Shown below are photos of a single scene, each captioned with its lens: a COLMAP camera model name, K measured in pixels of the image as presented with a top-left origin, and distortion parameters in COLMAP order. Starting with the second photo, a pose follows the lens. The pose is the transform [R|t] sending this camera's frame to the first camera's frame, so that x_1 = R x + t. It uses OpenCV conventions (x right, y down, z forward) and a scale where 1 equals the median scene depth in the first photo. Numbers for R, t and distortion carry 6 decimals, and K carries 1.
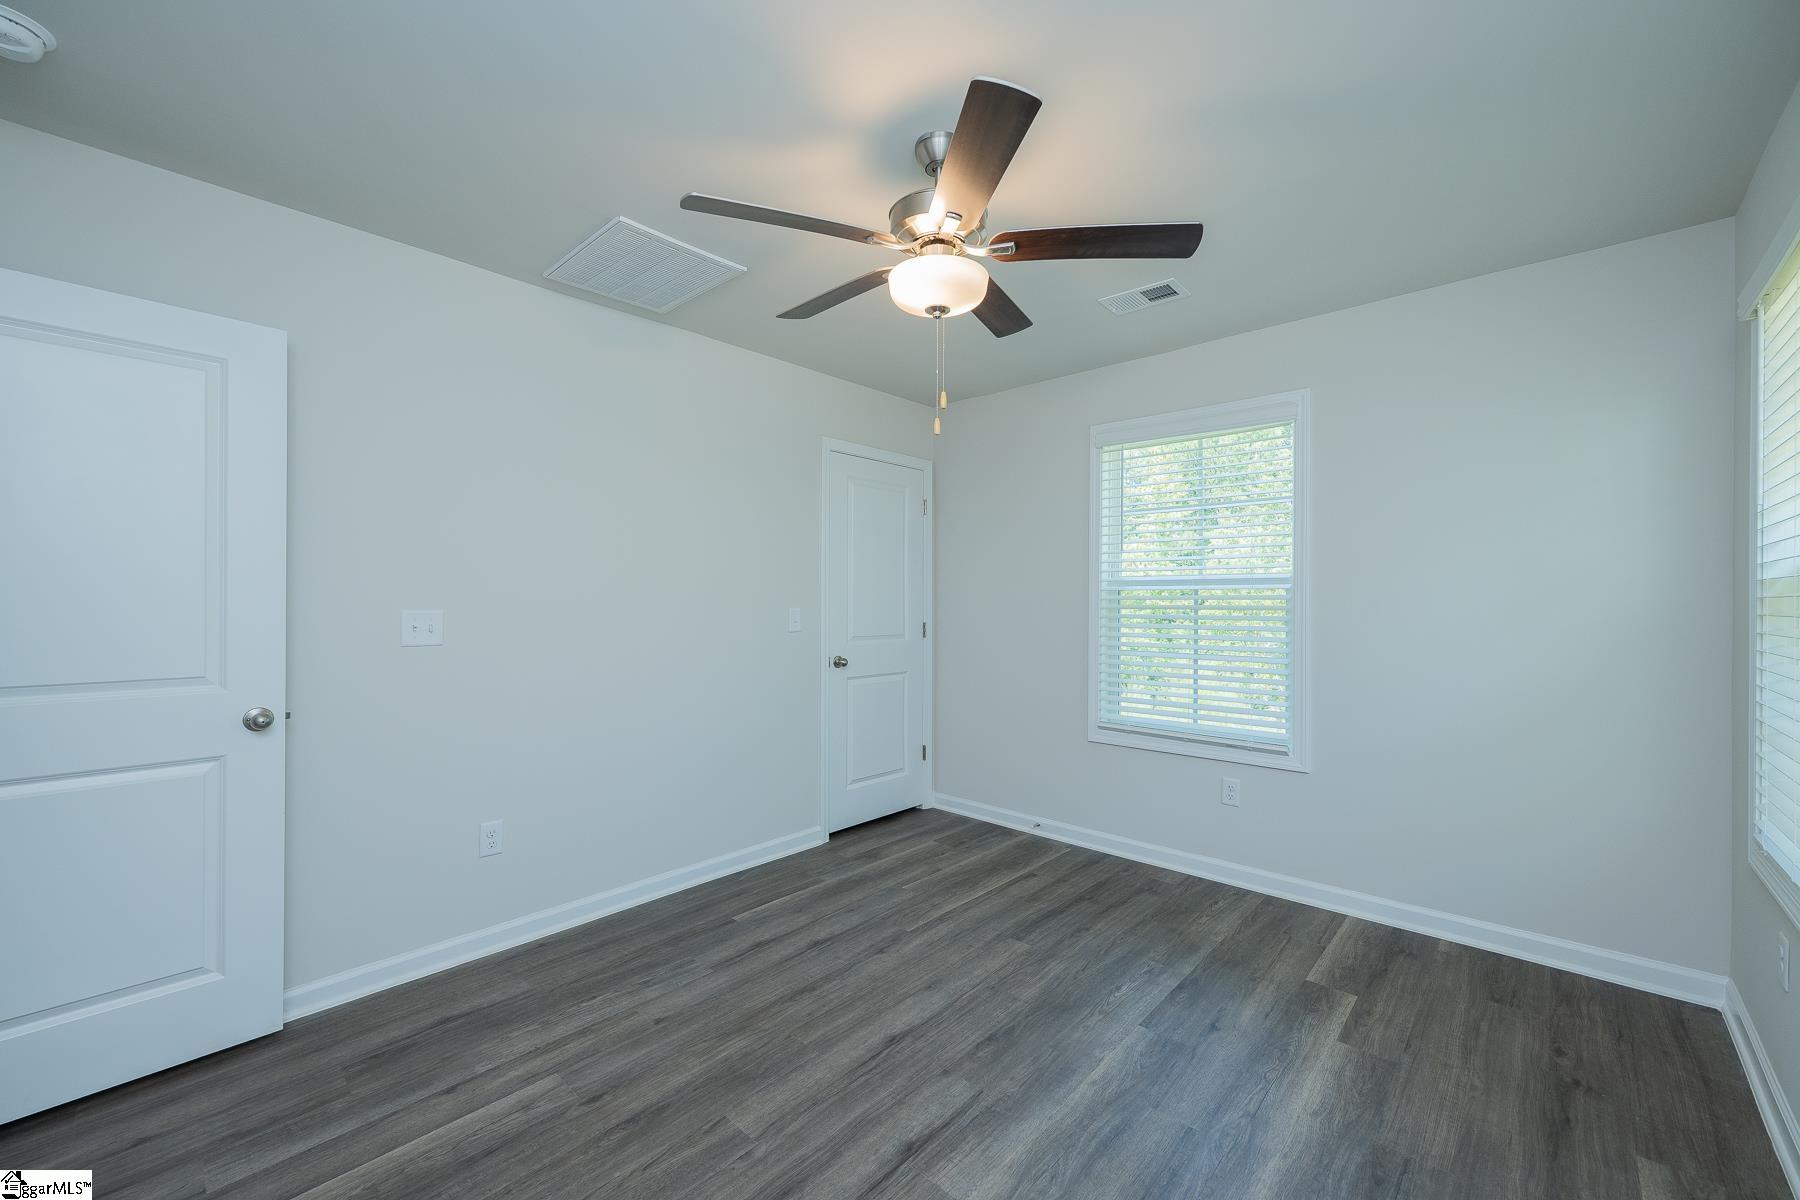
lens RADIAL K [[715.6, 0, 897.4], [0, 715.6, 597.9], [0, 0, 1]] dist [-0.000215, -0.000165]
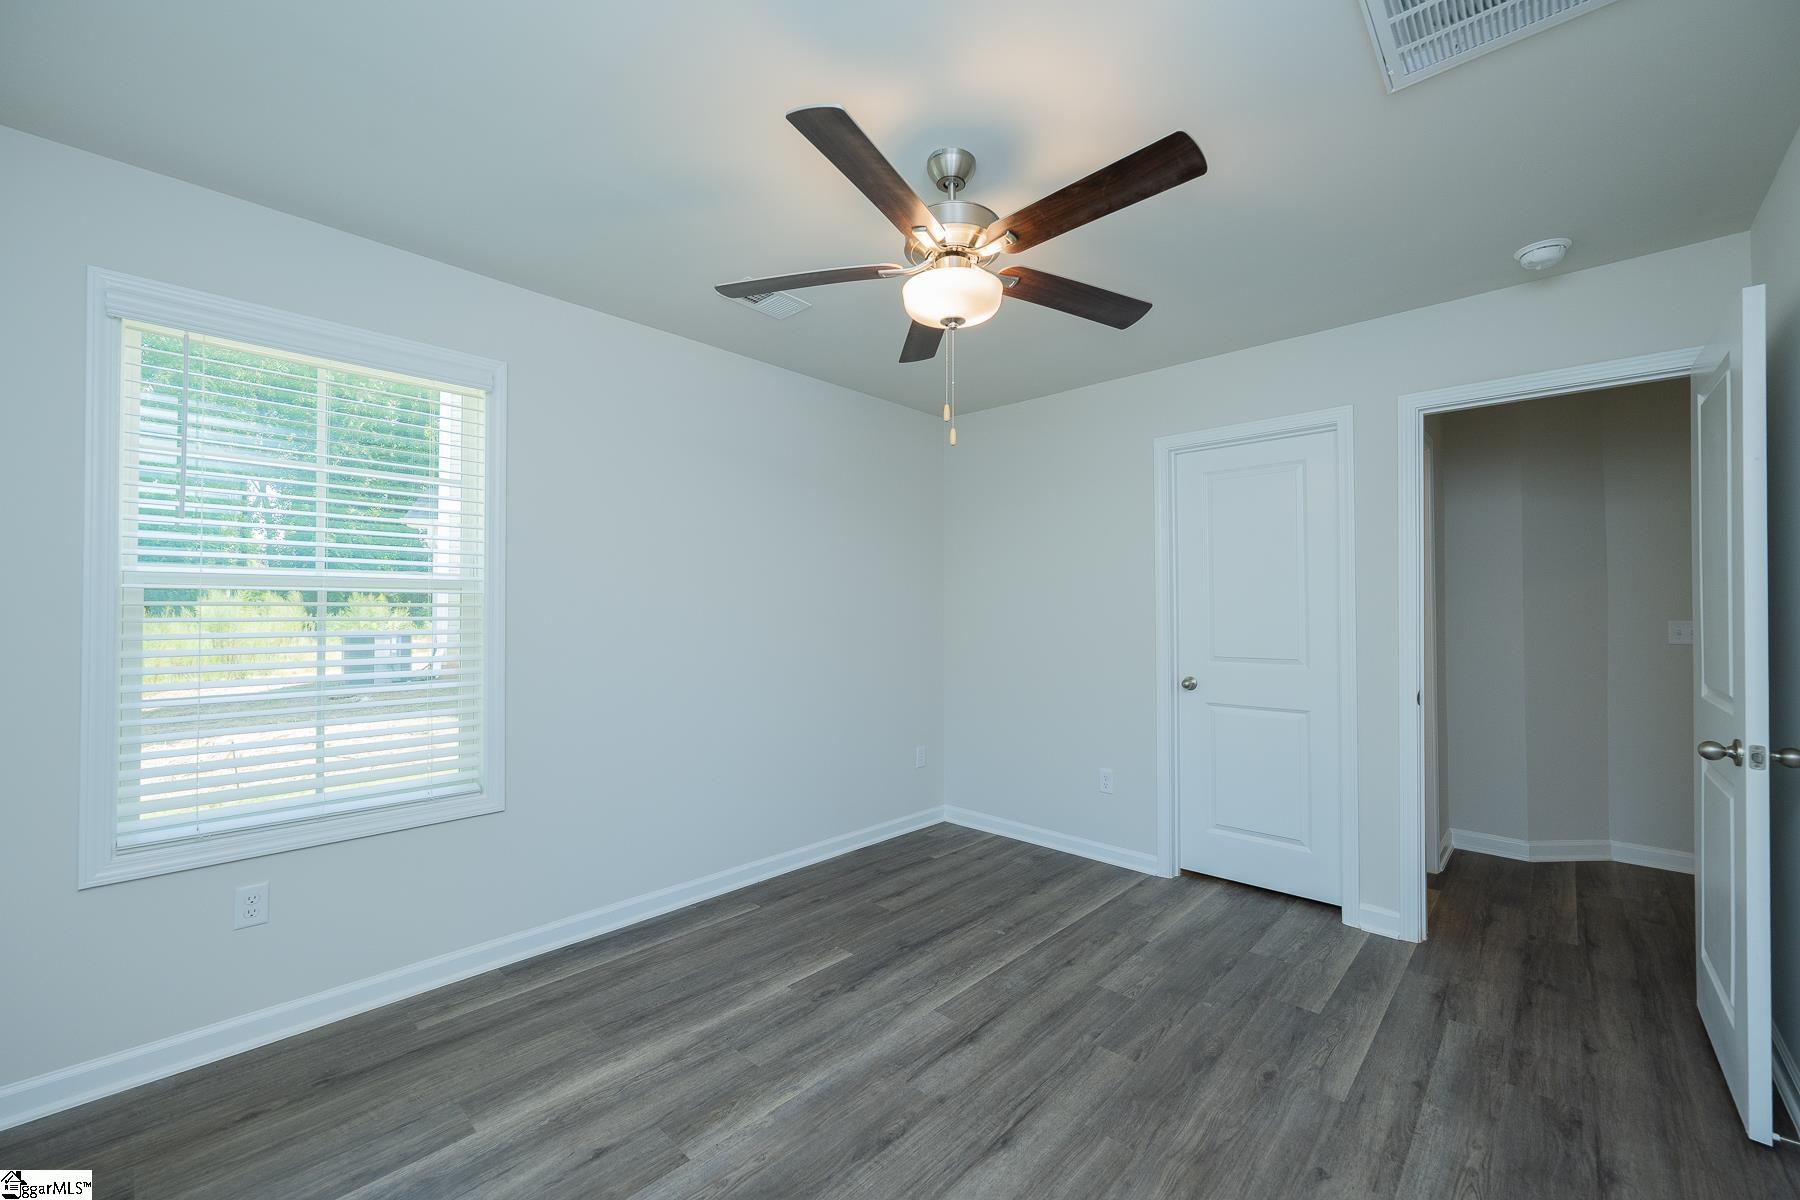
lens RADIAL K [[715.6, 0, 897.4], [0, 715.6, 597.9], [0, 0, 1]] dist [-0.000215, -0.000165]
pose [[-0.999913, -0.005363, 0.012077, 0.098870], [-0.005627, 0.999743, -0.021958, 0.005679], [-0.011956, -0.022024, -0.999686, 1.642321]]
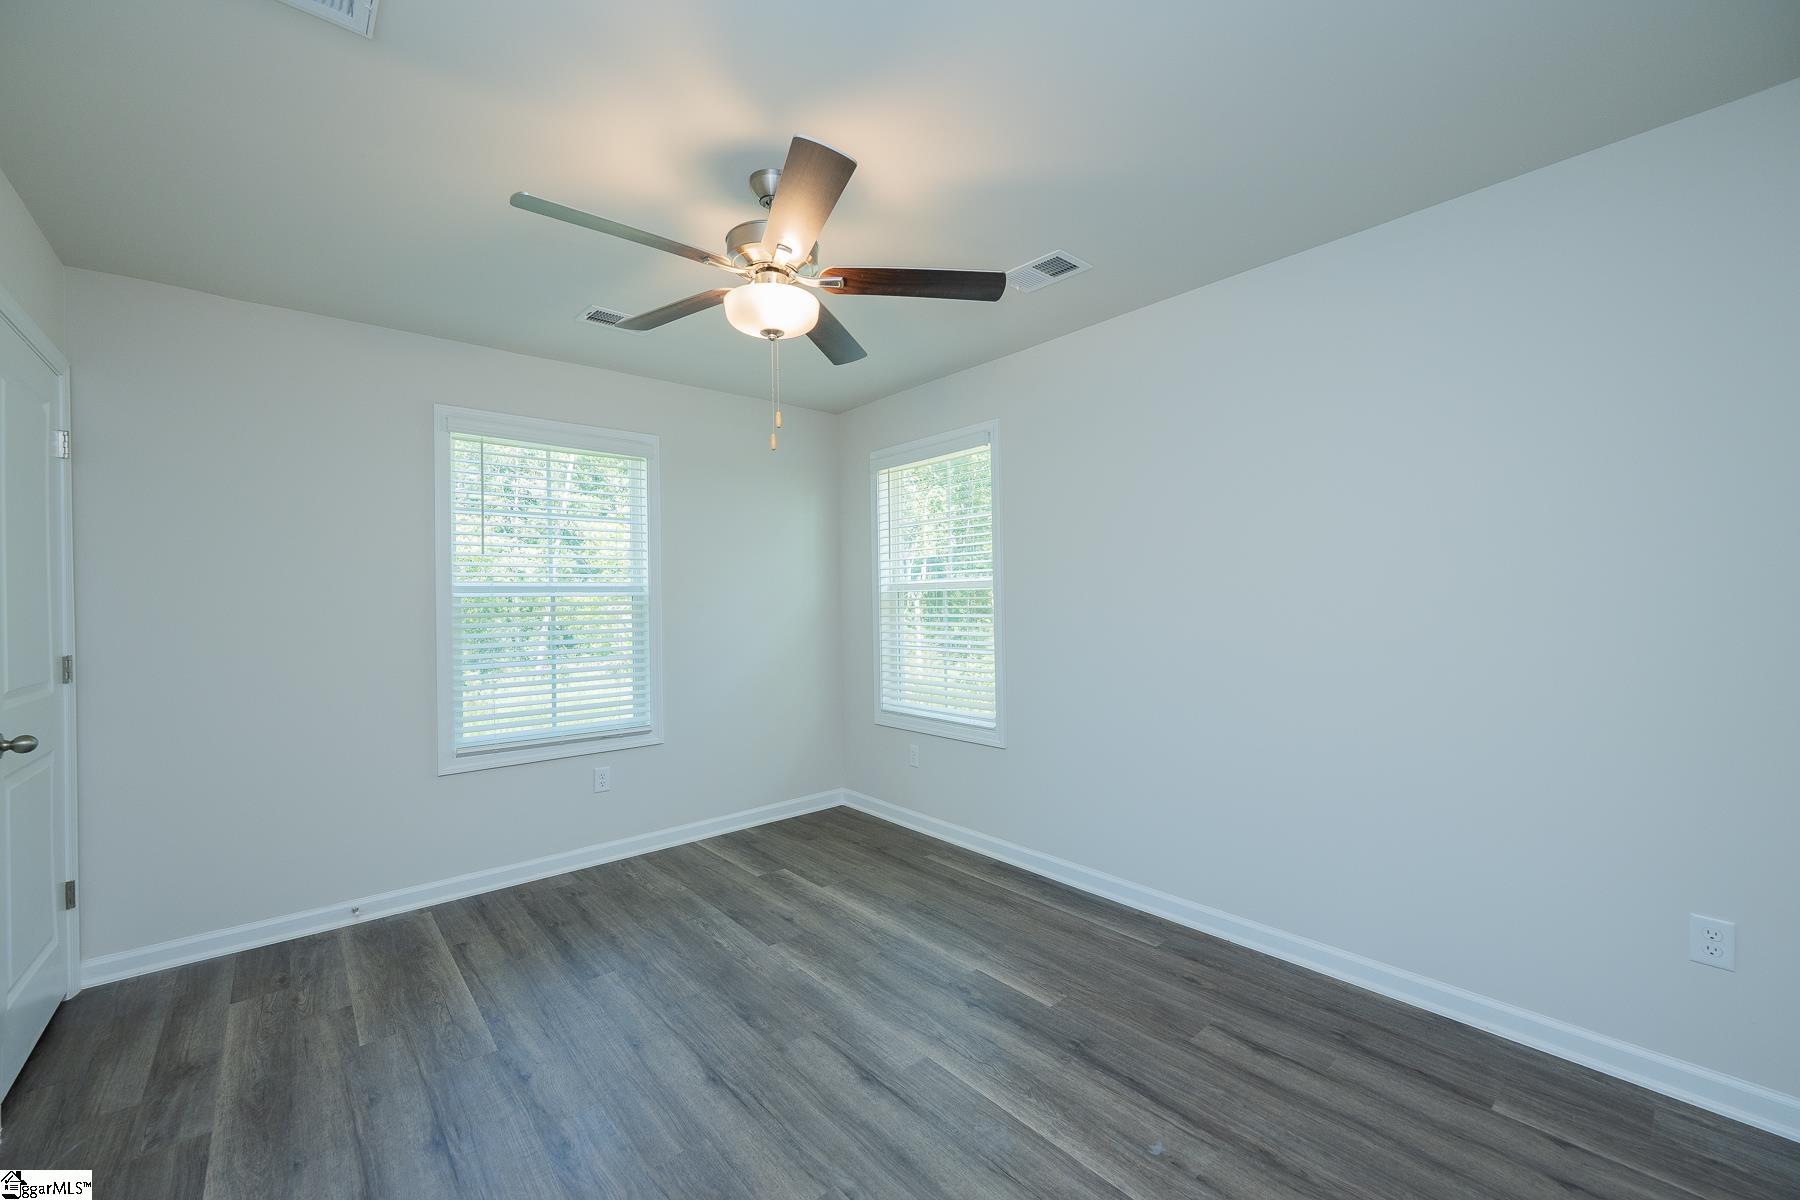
lens RADIAL K [[715.6, 0, 897.4], [0, 715.6, 597.9], [0, 0, 1]] dist [-0.000215, -0.000165]
pose [[0.118326, -0.000992, 0.992974, -0.802888], [0.011759, 0.999931, -0.000402, -0.004855], [-0.992905, 0.011724, 0.118329, 0.575122]]
